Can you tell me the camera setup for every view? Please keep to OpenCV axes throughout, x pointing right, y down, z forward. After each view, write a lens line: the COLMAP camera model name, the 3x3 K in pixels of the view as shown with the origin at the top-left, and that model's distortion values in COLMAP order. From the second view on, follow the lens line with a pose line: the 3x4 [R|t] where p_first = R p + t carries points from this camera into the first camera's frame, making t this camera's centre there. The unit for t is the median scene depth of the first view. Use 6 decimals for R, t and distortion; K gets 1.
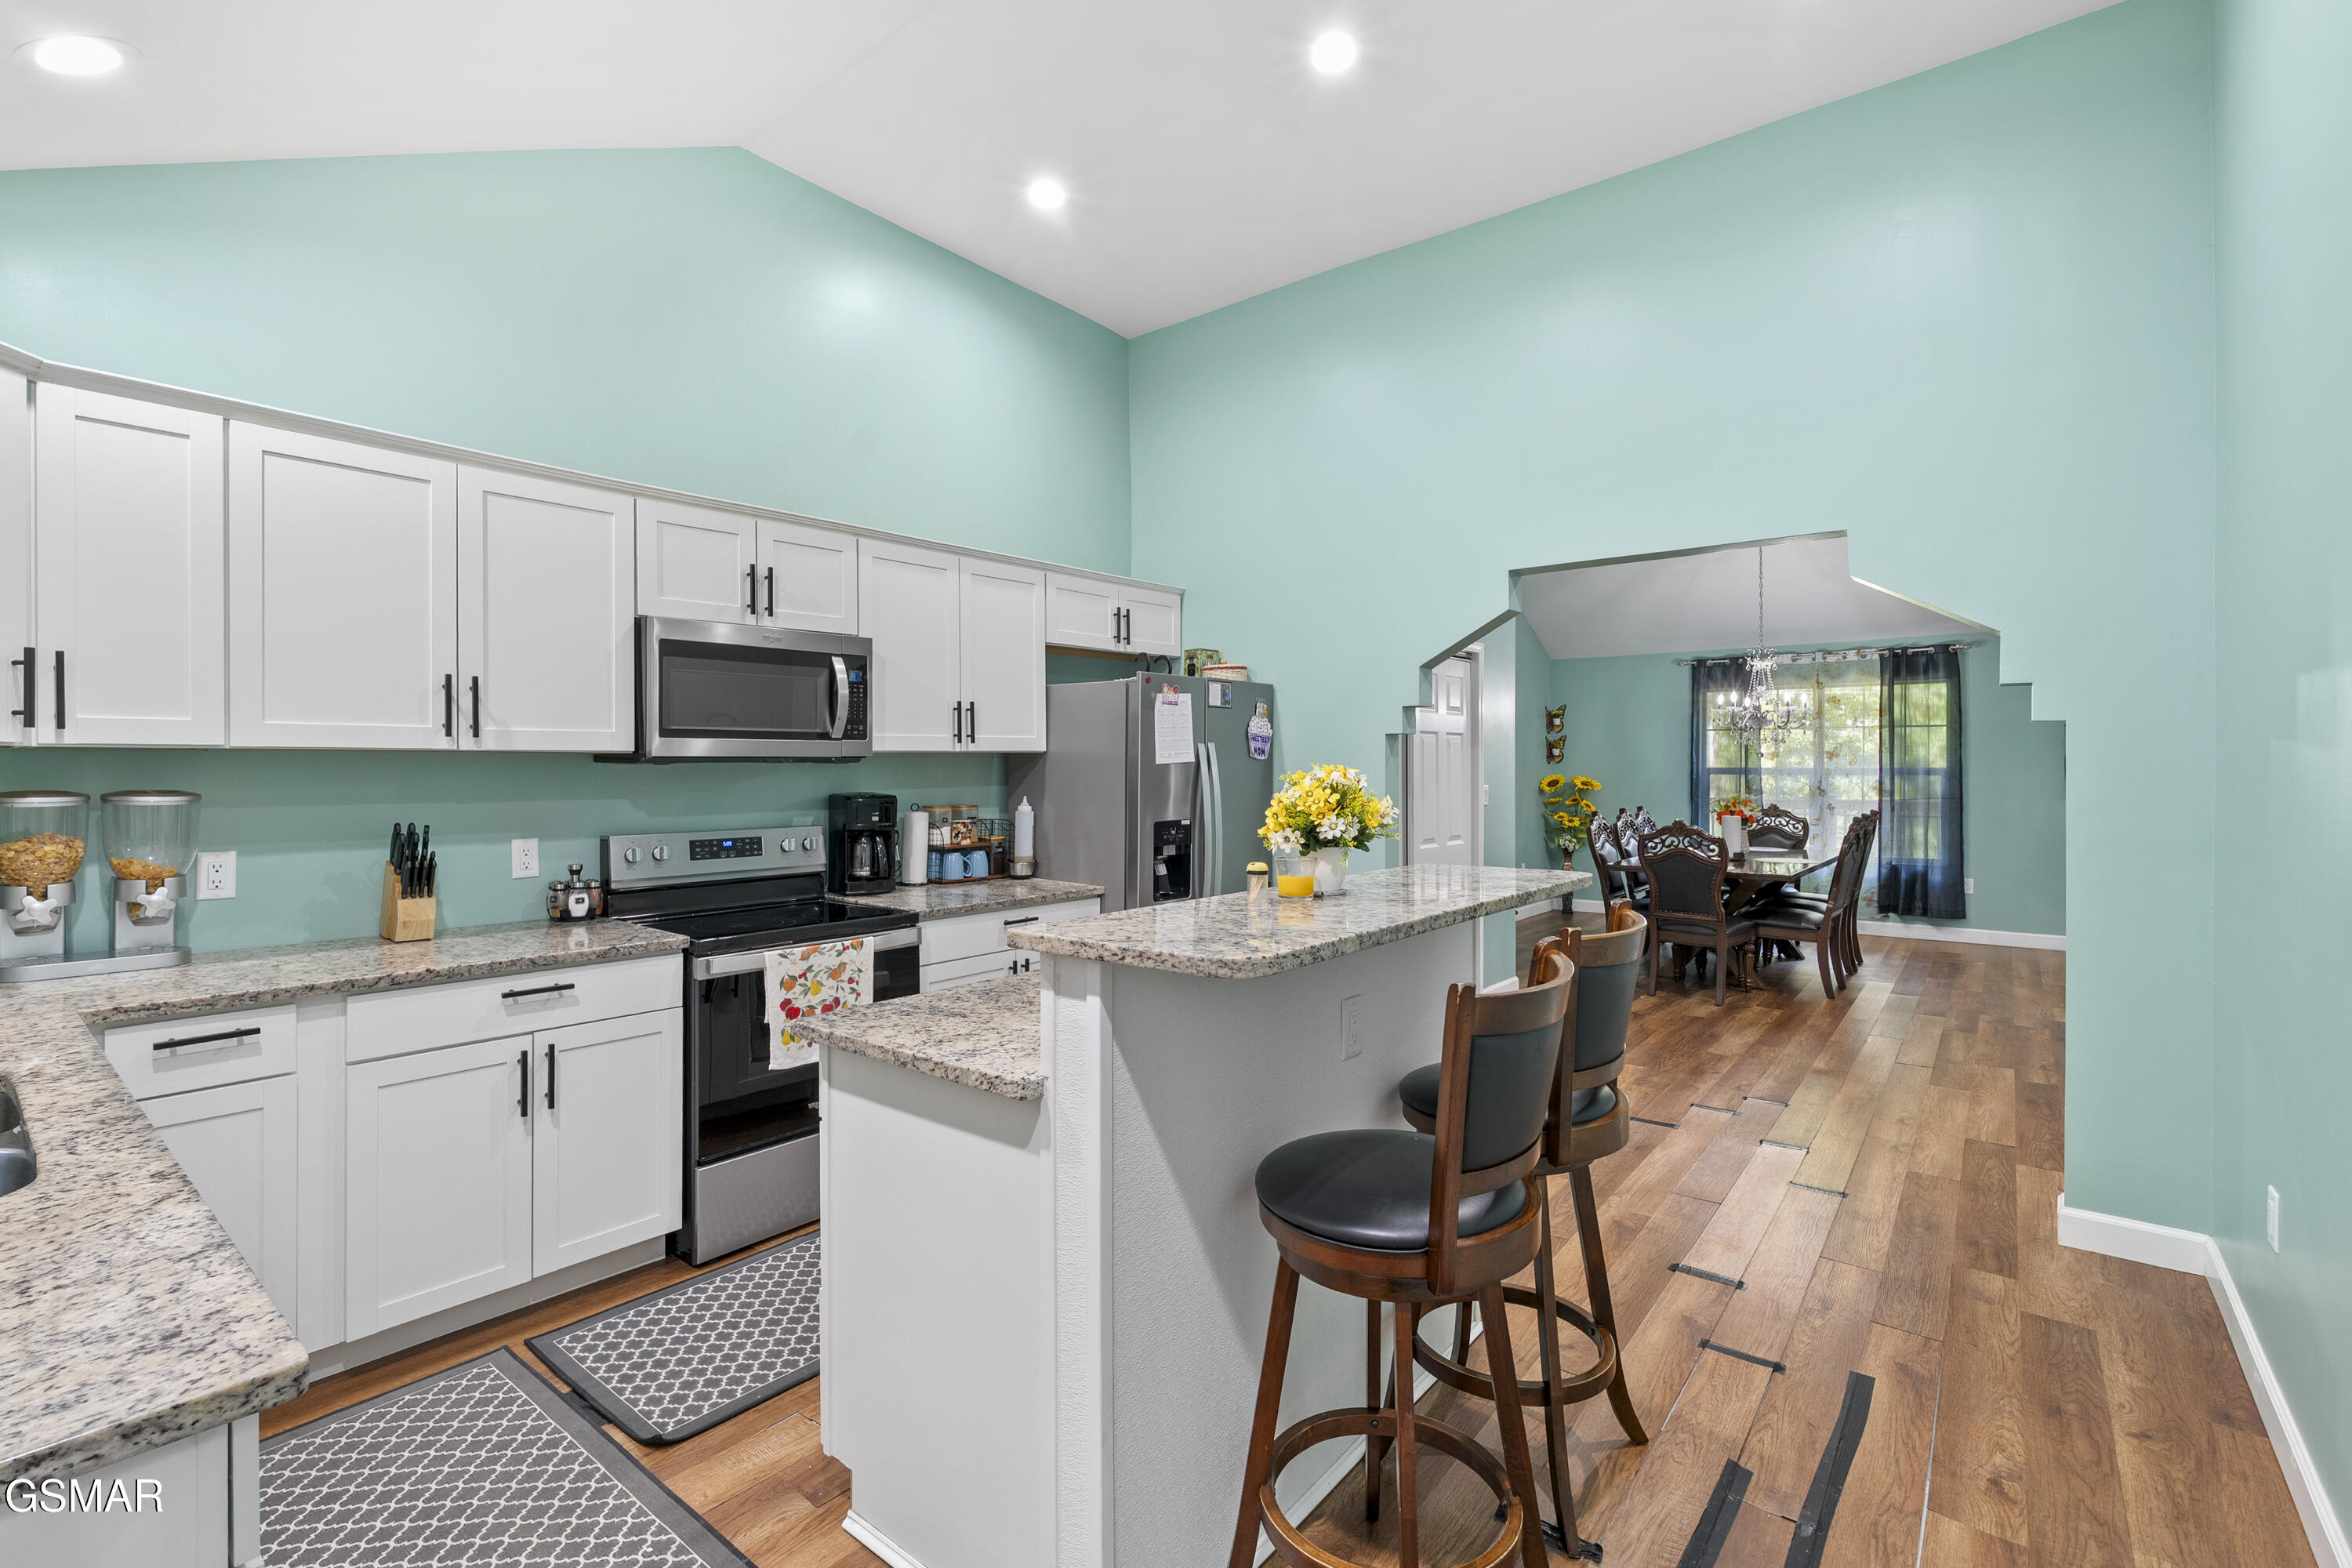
lens RADIAL K [[1037.9, 0, 1169.3], [0, 1037.9, 768.9], [0, 0, 1]] dist [-0.003270, -0.000102]
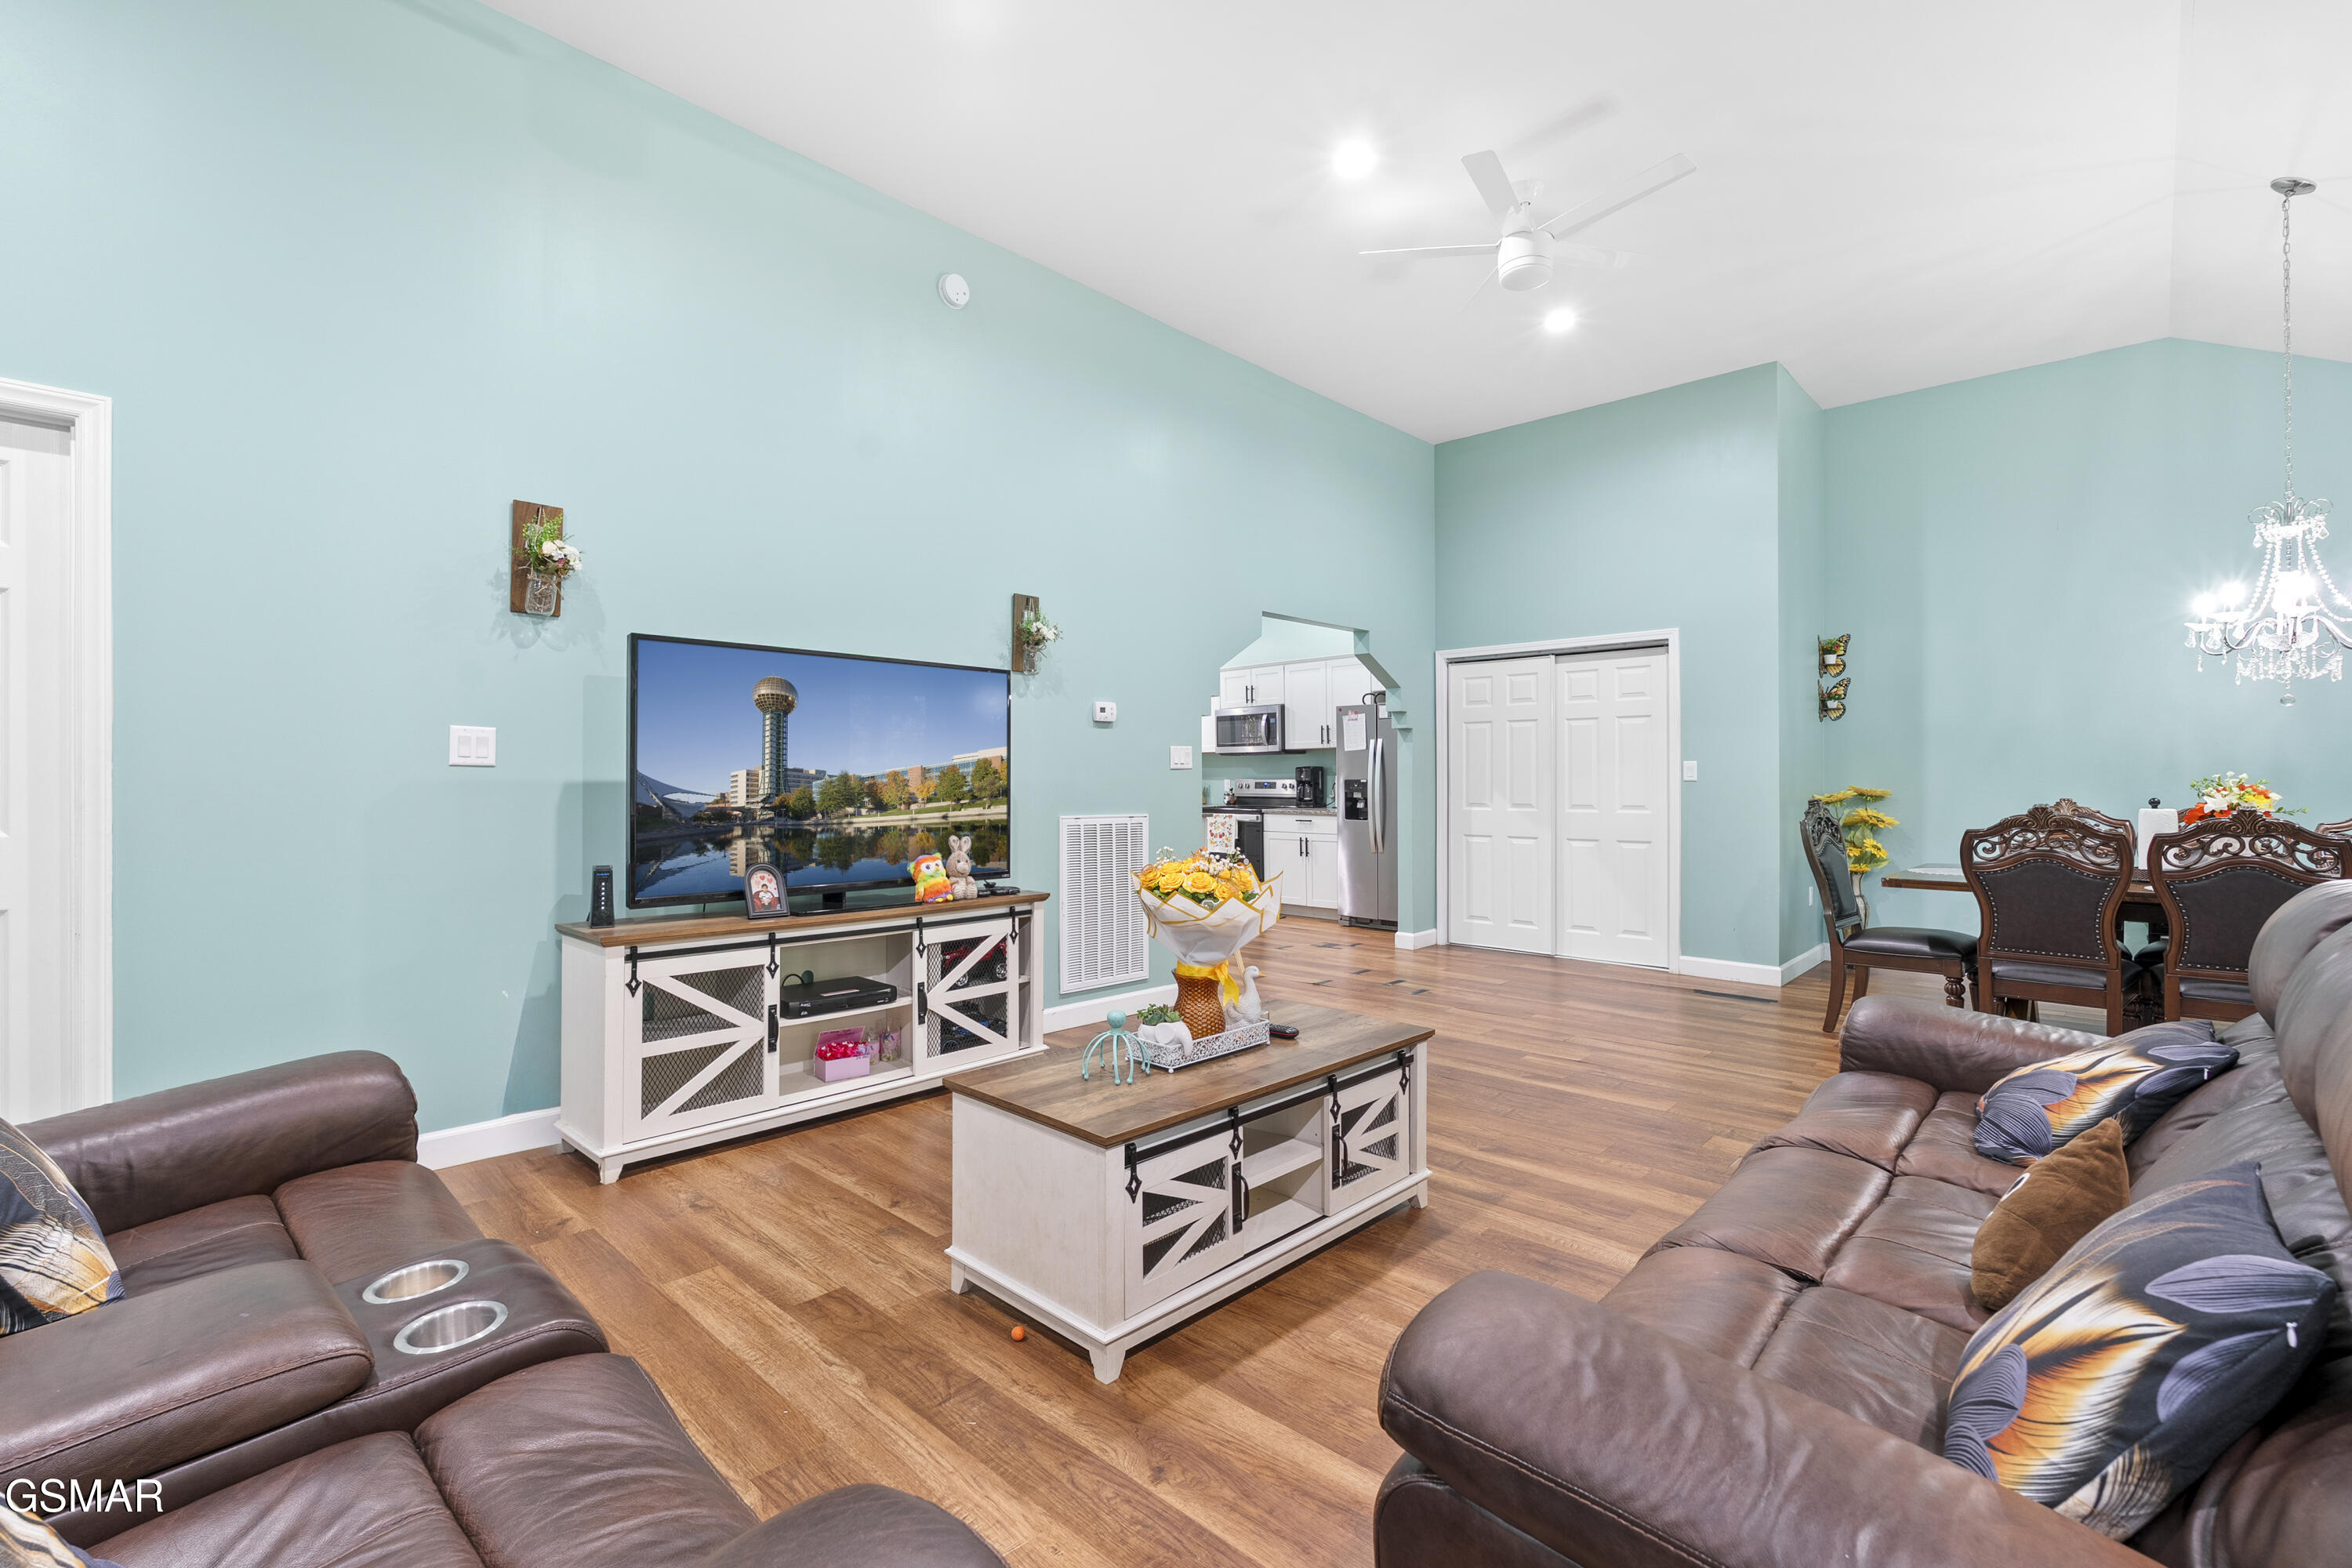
lens RADIAL K [[1037.9, 0, 1193.9], [0, 1037.9, 780.3], [0, 0, 1]] dist [-0.003270, -0.000102]
pose [[-0.044247, 0.003561, -0.999014, 2.408765], [0.005984, 0.999977, 0.003299, 0.053070], [0.999003, -0.005832, -0.044268, 0.943785]]
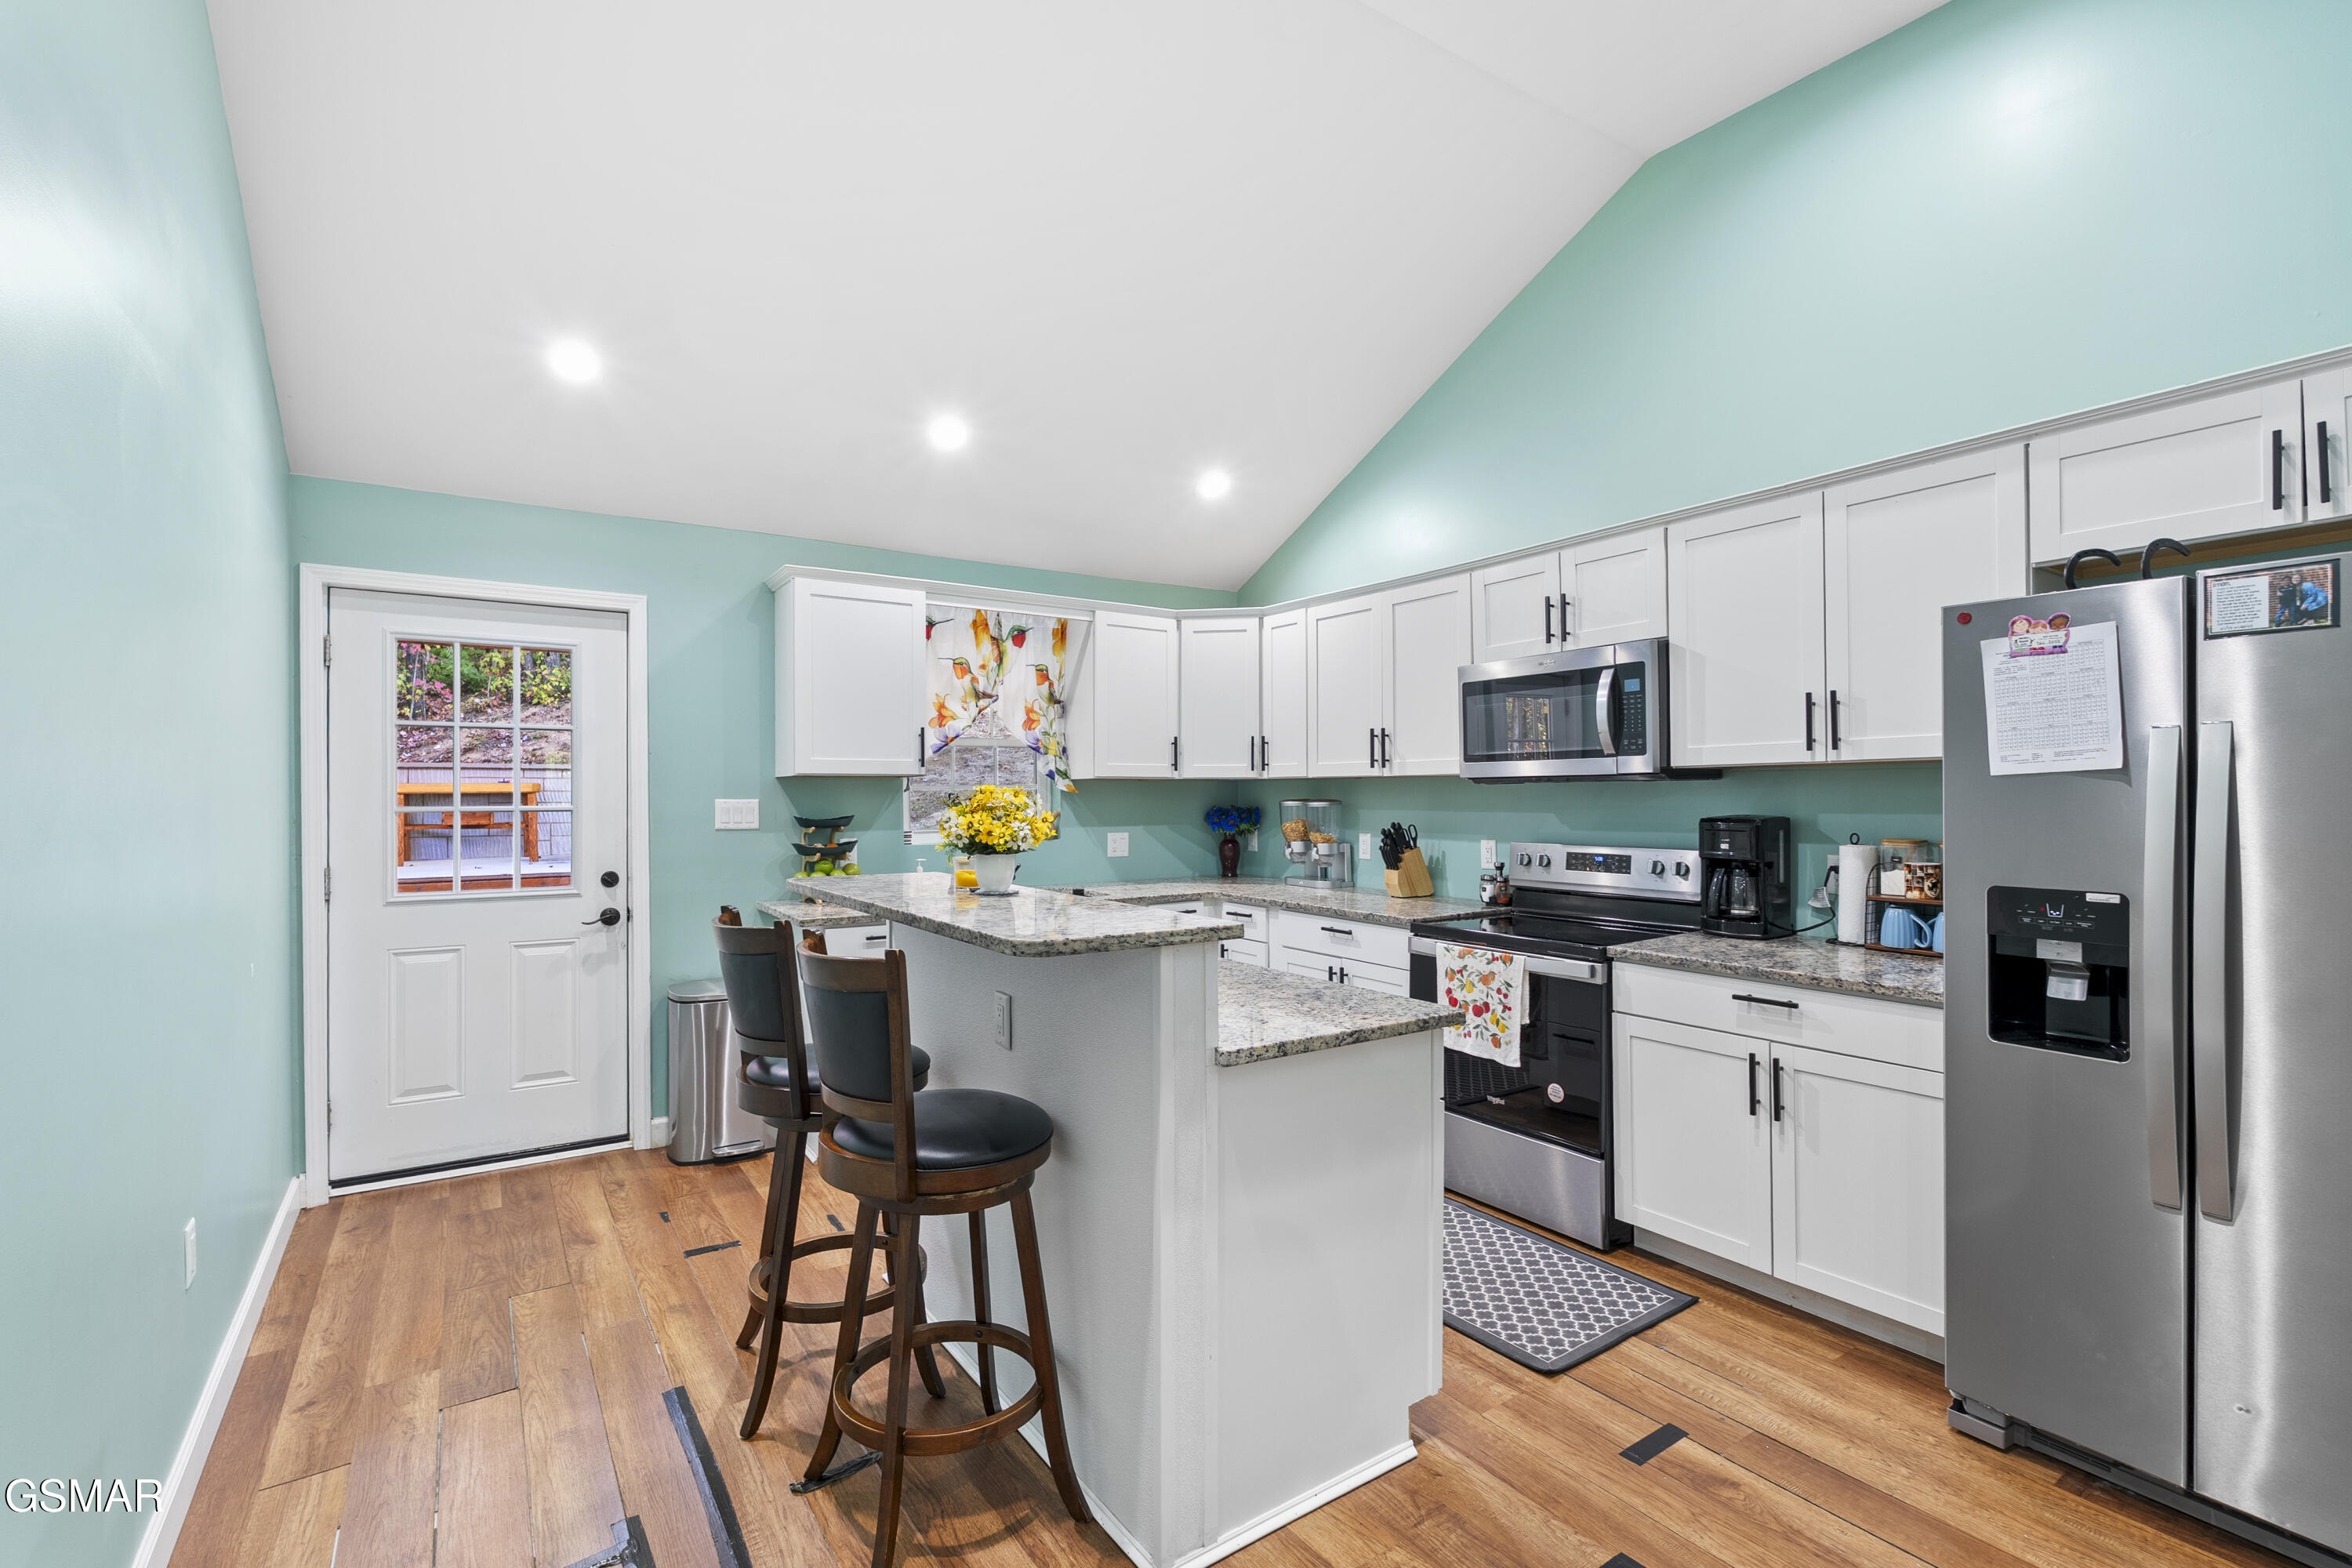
lens RADIAL K [[1037.9, 0, 1156.9], [0, 1037.9, 795.0], [0, 0, 1]] dist [-0.003270, -0.000102]
pose [[-0.287235, 0.006152, -0.957840, 0.715706], [0.004436, 0.999977, 0.005092, 0.000552], [0.957850, -0.002787, -0.287256, 0.886026]]
